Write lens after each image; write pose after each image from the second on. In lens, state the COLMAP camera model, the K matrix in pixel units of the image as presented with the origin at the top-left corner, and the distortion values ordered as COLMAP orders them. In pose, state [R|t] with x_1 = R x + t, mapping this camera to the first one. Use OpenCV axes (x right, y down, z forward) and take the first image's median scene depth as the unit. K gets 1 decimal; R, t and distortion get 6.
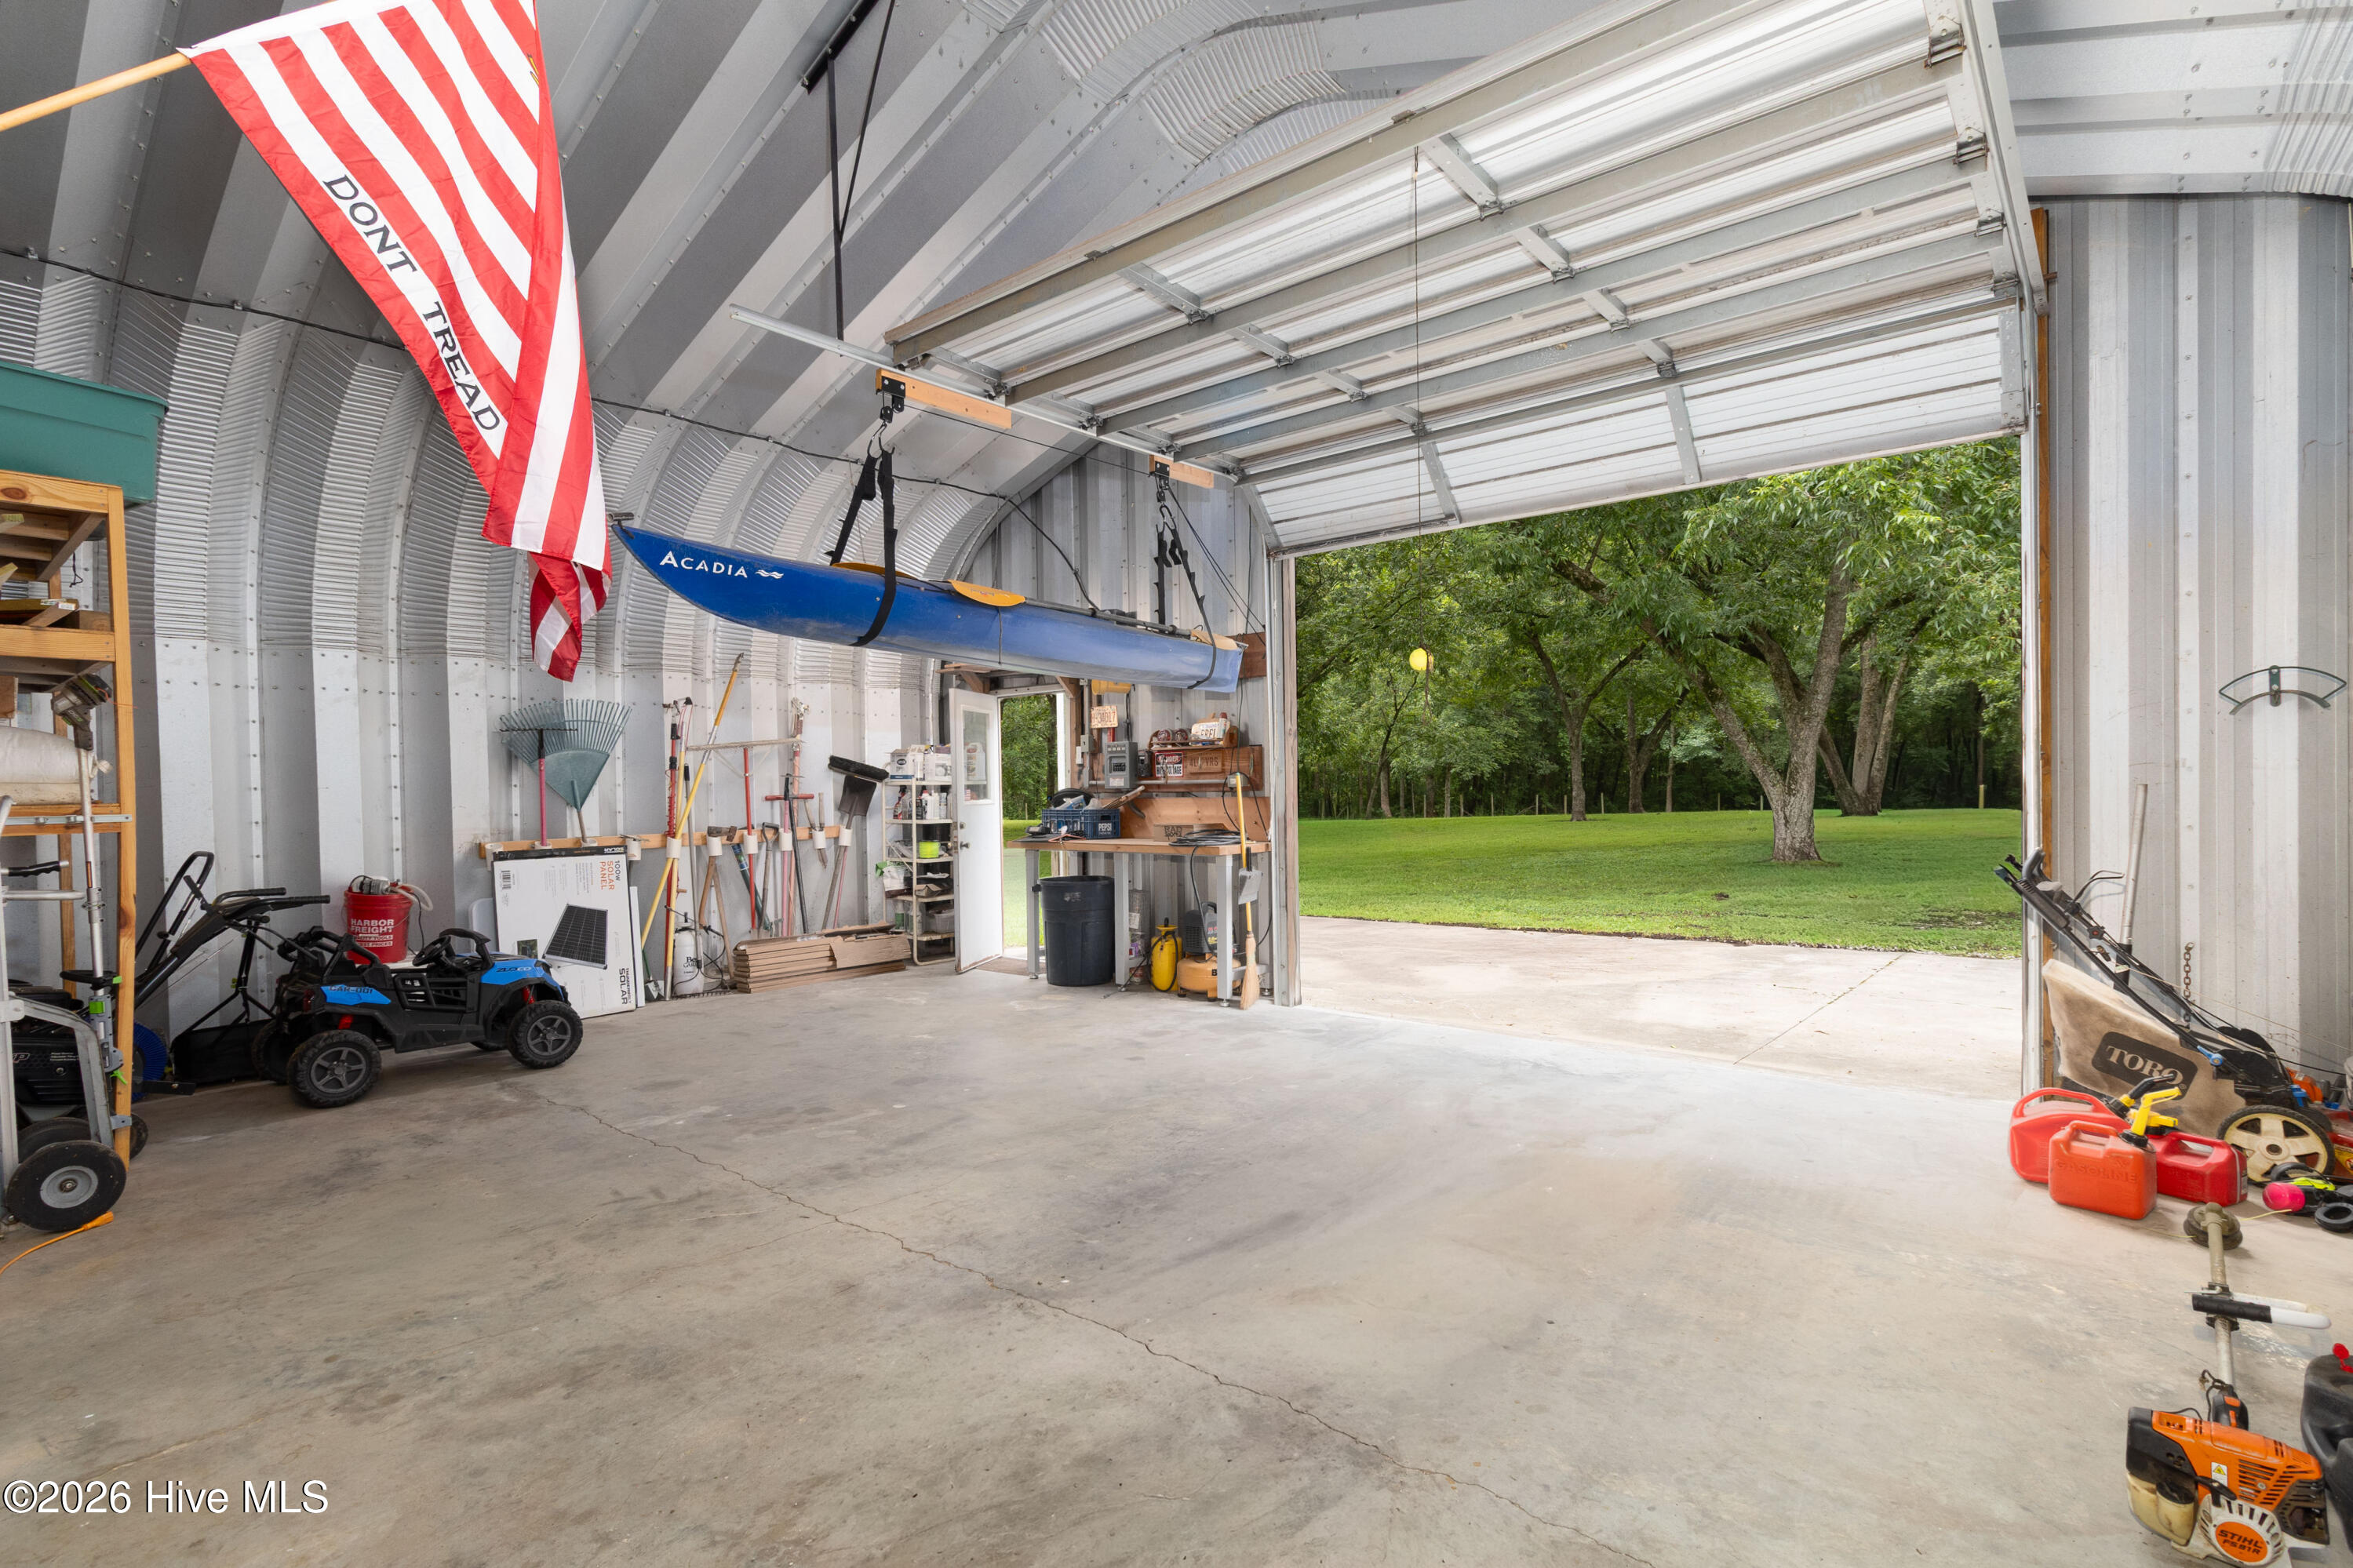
lens RADIAL K [[1119.0, 0, 1167.3], [0, 1119.0, 765.8], [0, 0, 1]] dist [0.000571, -0.000426]
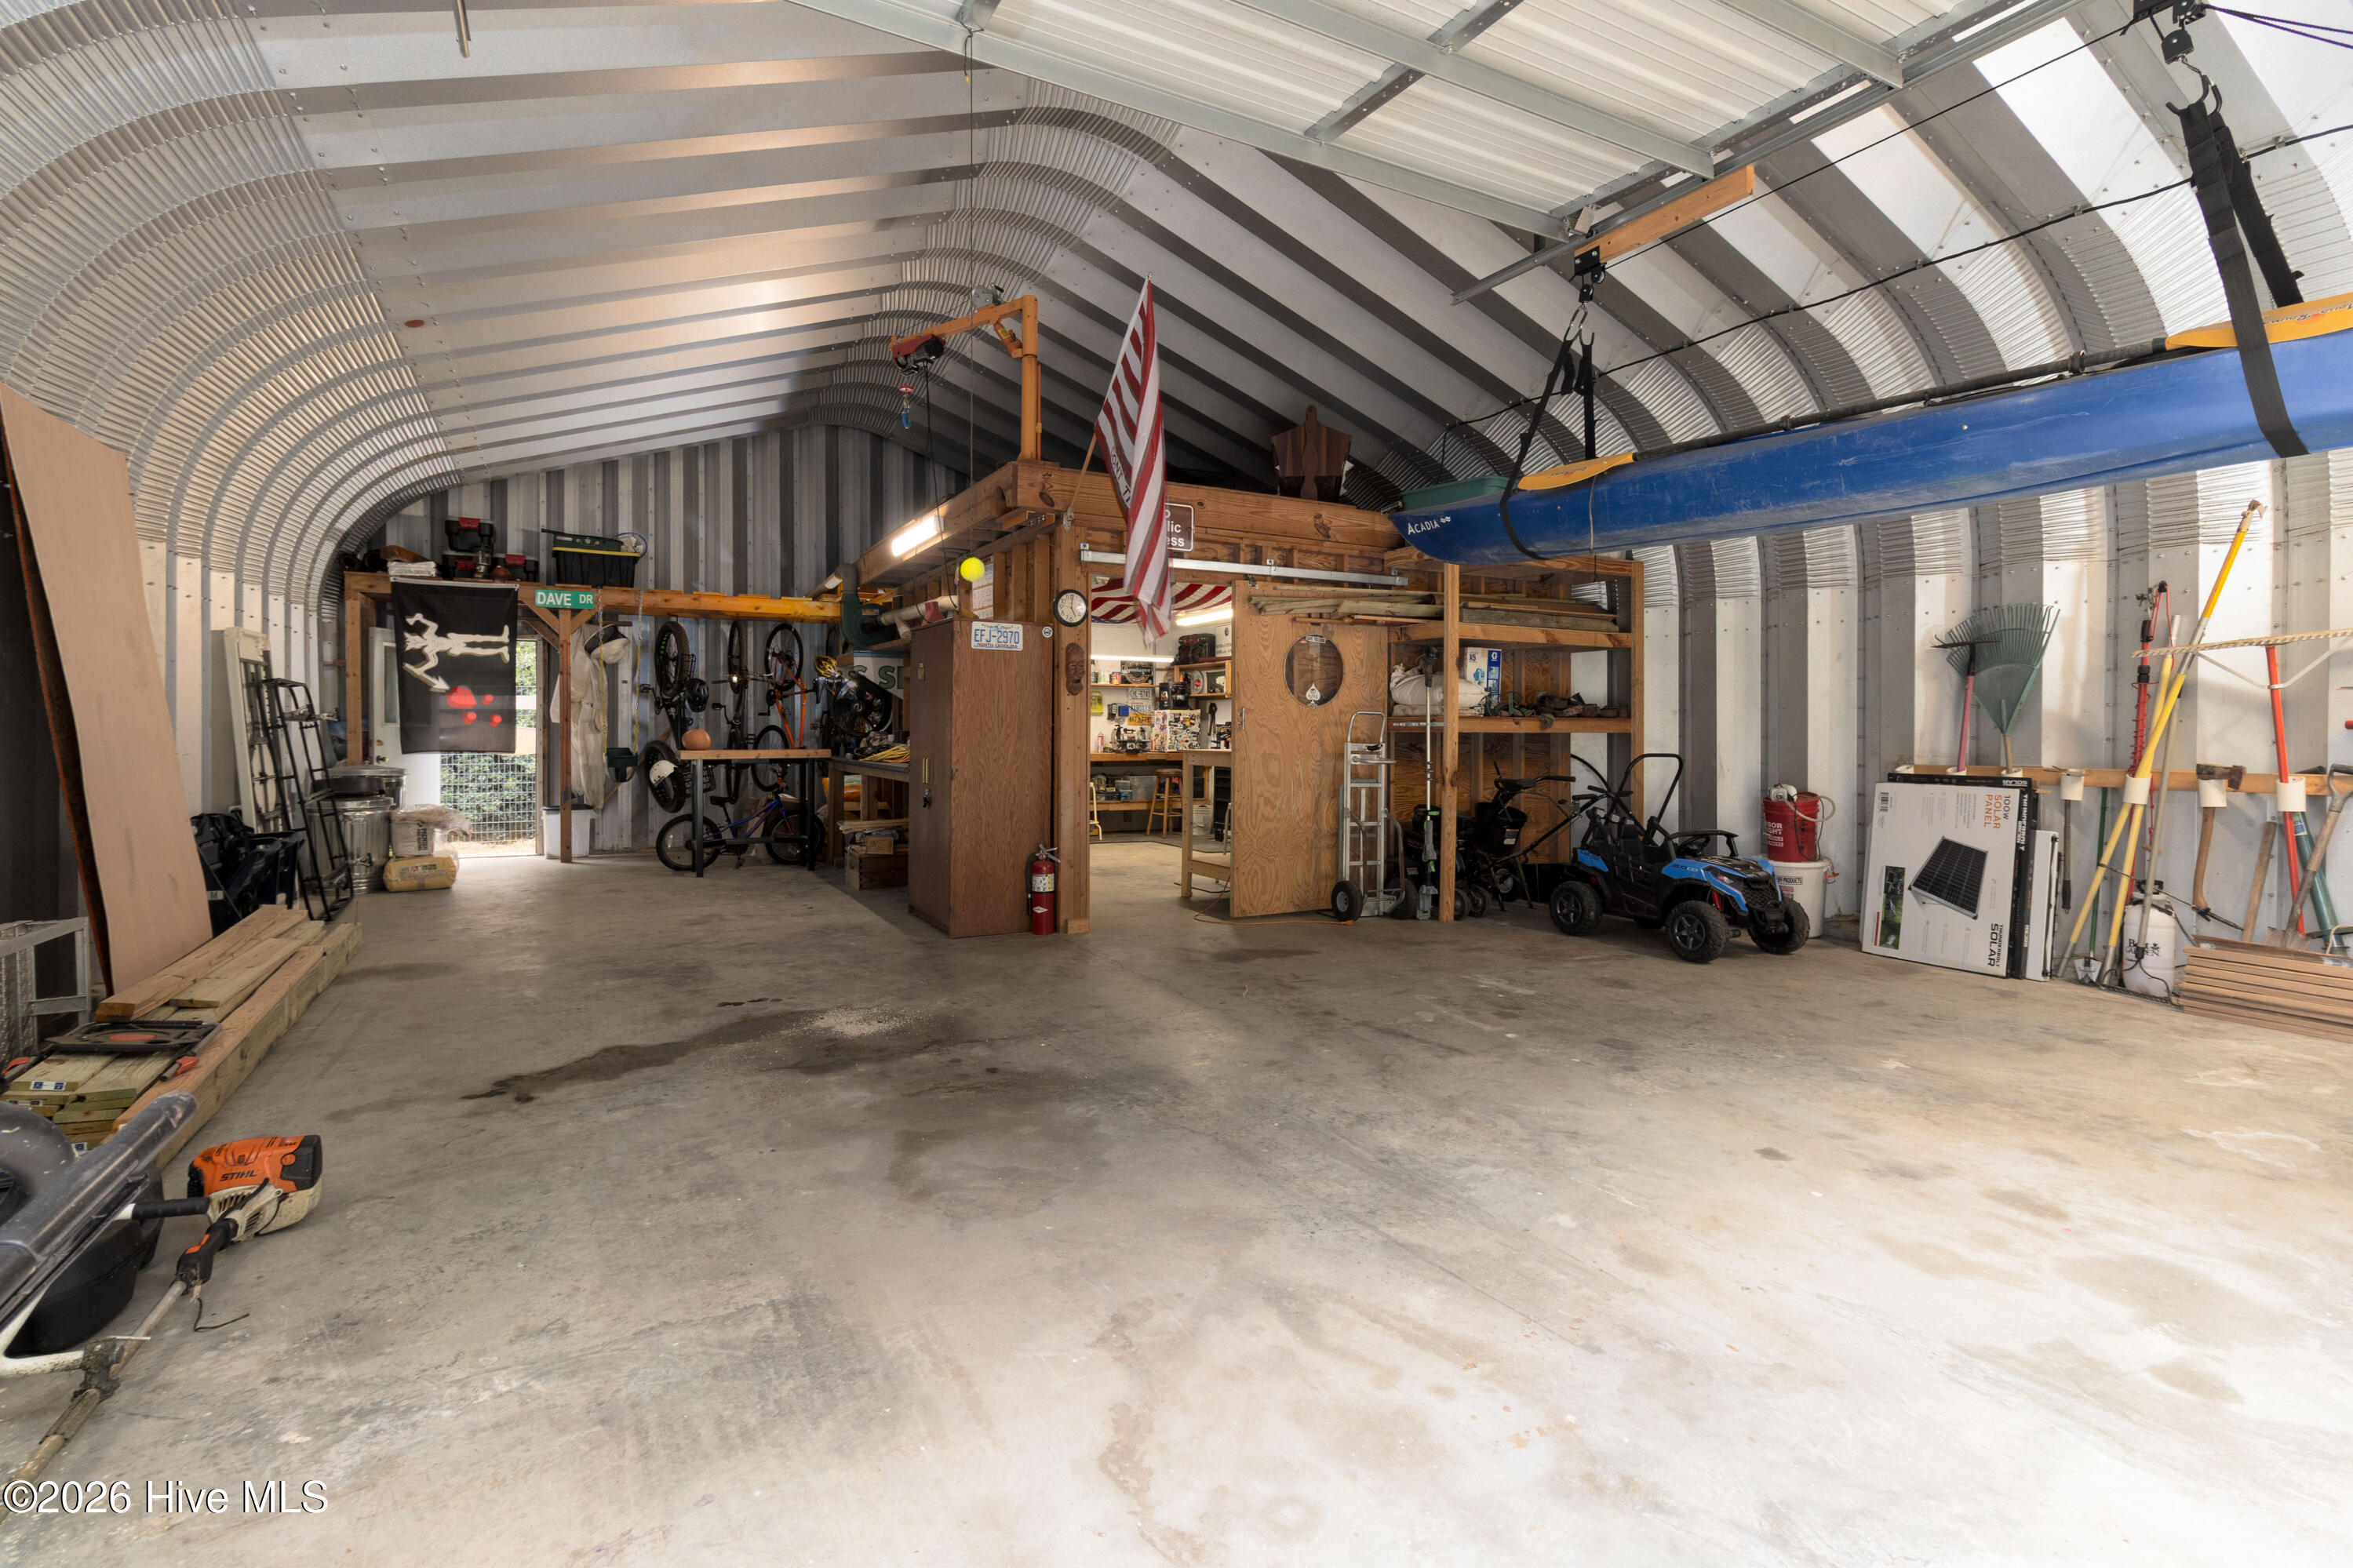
lens RADIAL K [[1119.0, 0, 1167.3], [0, 1119.0, 765.8], [0, 0, 1]] dist [0.000571, -0.000426]
pose [[-0.373568, 0.045835, -0.926470, 0.749809], [0.012832, 0.998938, 0.044247, 0.026887], [0.927514, 0.004641, -0.373760, 1.083428]]
